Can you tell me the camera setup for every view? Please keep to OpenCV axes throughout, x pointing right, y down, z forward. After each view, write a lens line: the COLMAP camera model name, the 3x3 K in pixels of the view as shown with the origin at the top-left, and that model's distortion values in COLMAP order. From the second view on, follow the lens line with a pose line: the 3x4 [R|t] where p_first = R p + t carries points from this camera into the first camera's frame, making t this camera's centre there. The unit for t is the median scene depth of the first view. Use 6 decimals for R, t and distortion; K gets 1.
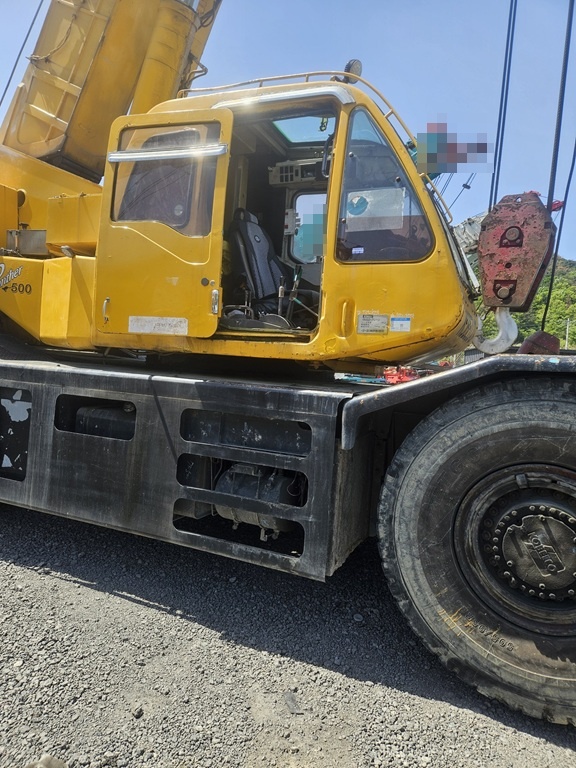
lens RADIAL K [[528.9, 0, 286.8], [0, 528.9, 371.7], [0, 0, 1]] dist [0.088057, -0.069272]
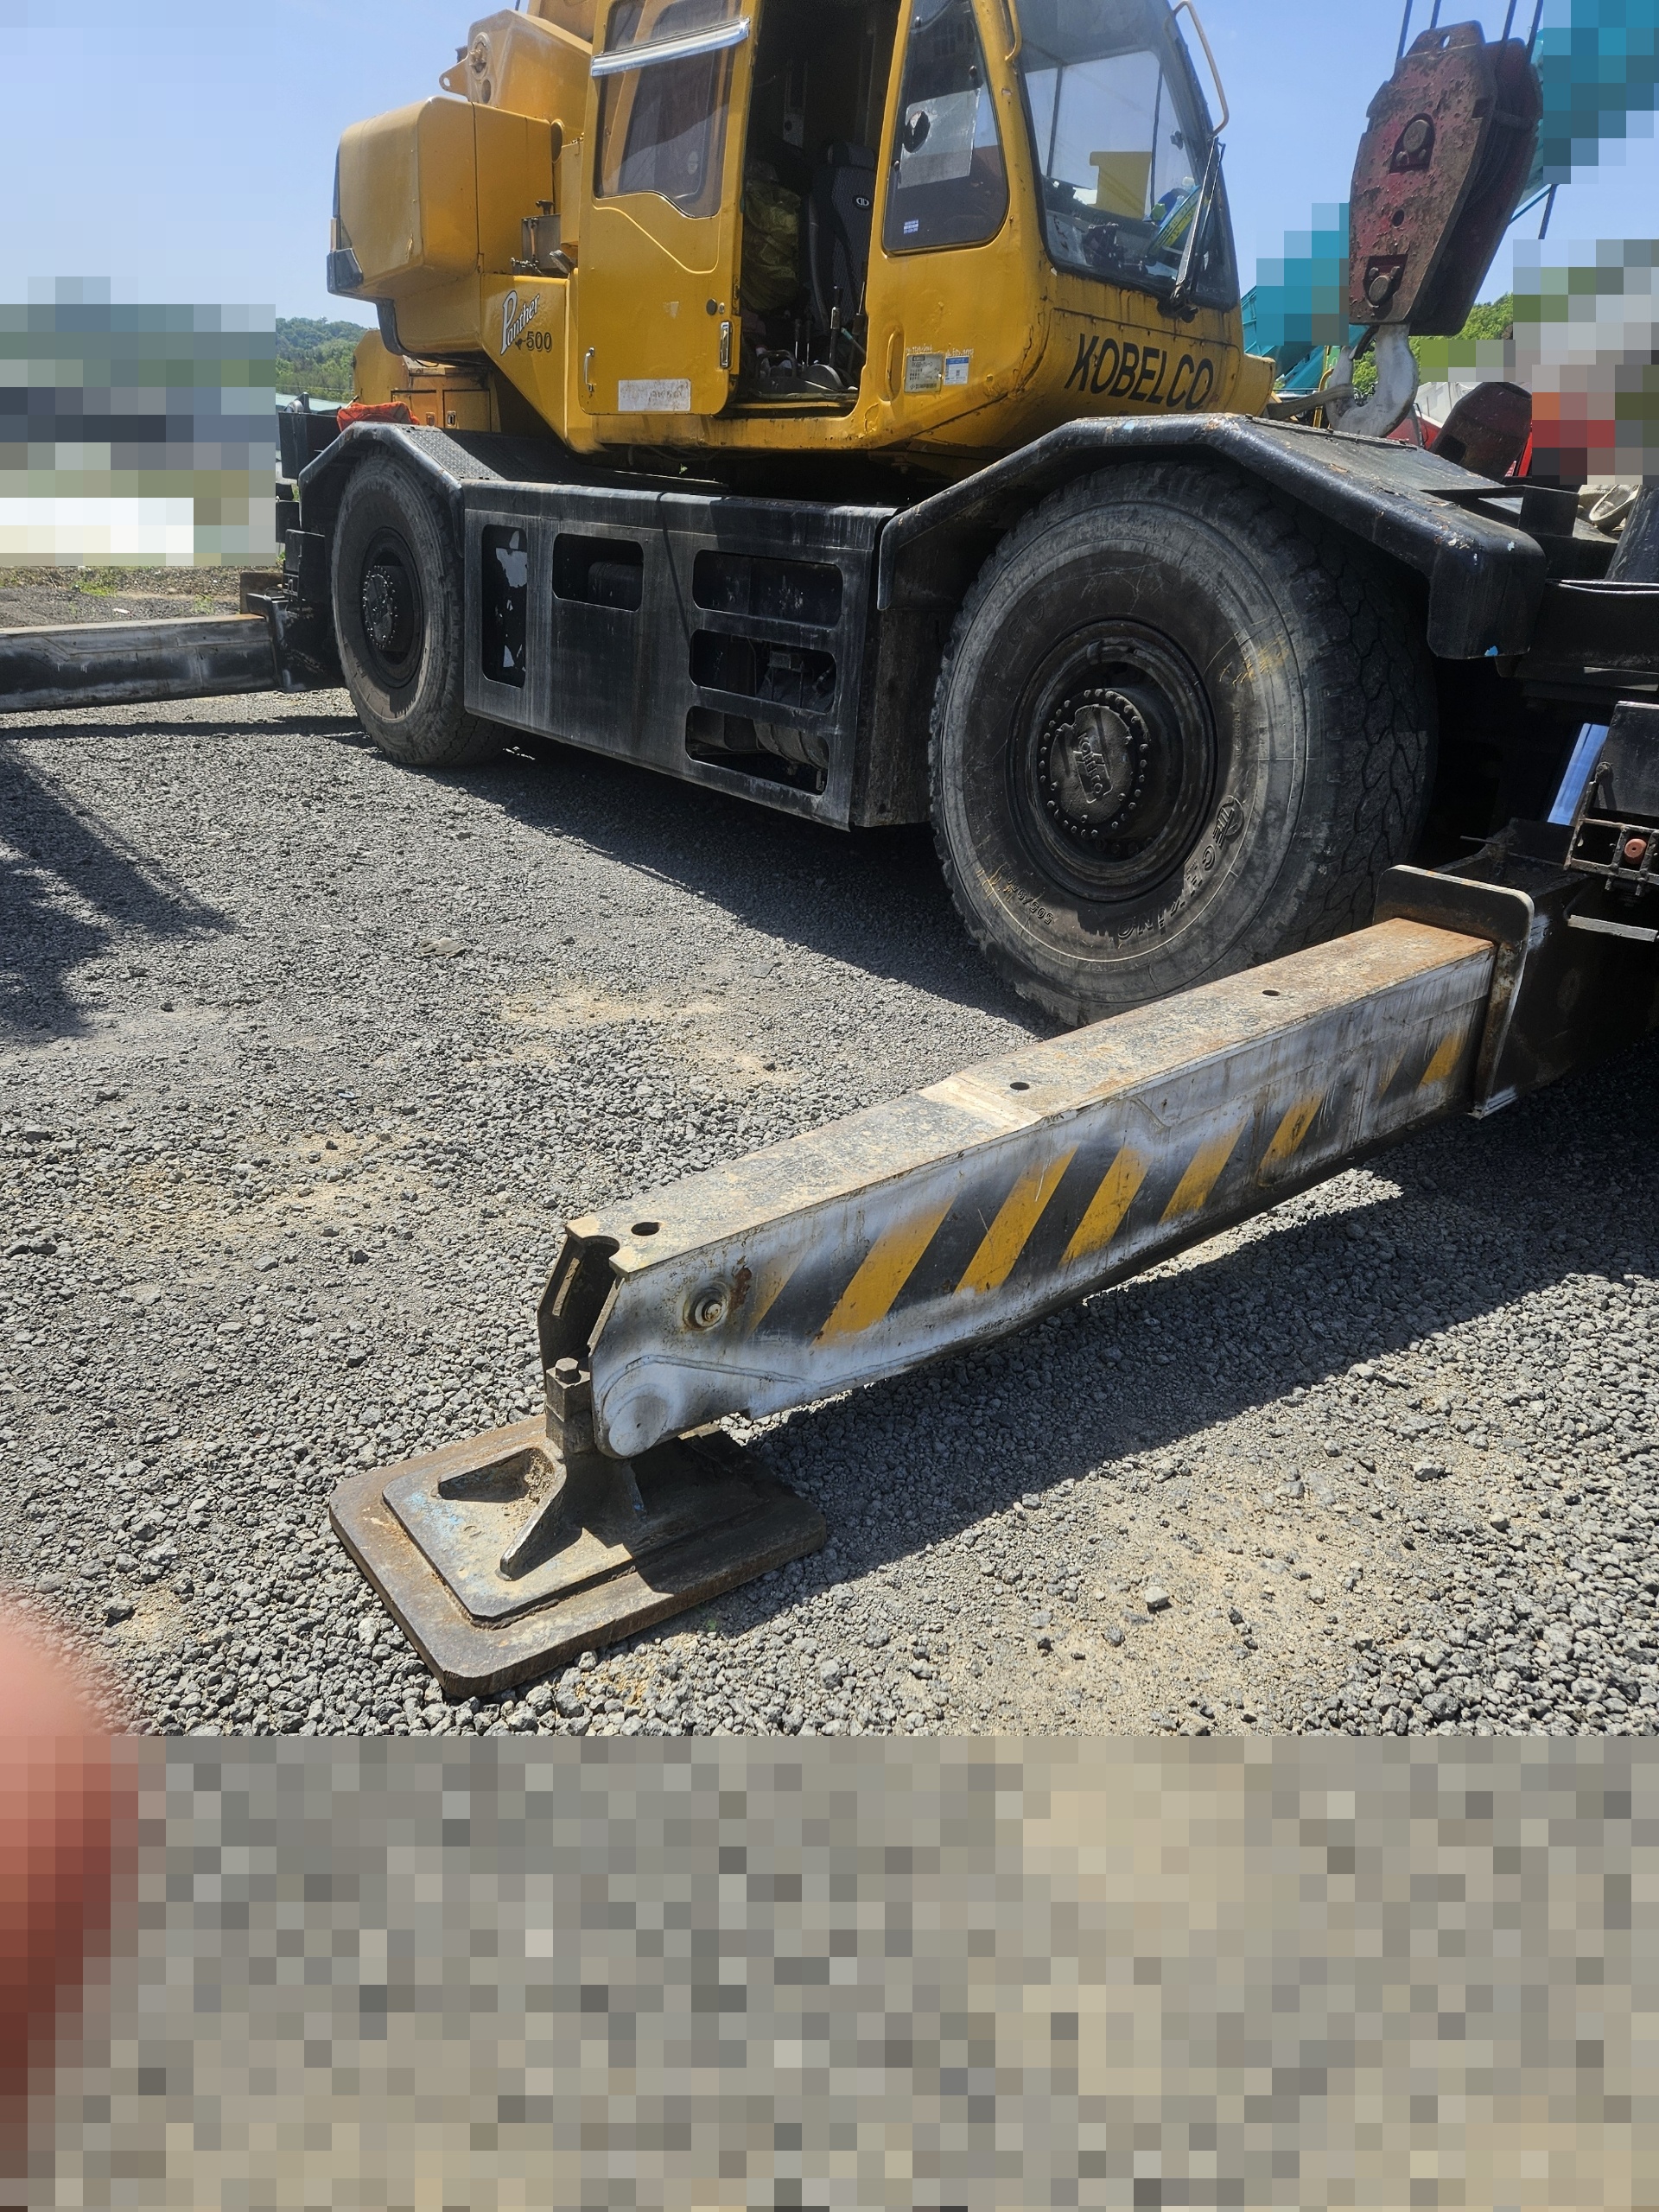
lens RADIAL K [[1523.2, 0, 826.1], [0, 1523.2, 1070.4], [0, 0, 1]] dist [0.088057, -0.069272]
pose [[0.892481, 0.148059, -0.426093, 0.842739], [-0.020001, 0.956658, 0.290526, 0.138149], [0.450641, -0.250767, 0.856761, -0.615992]]
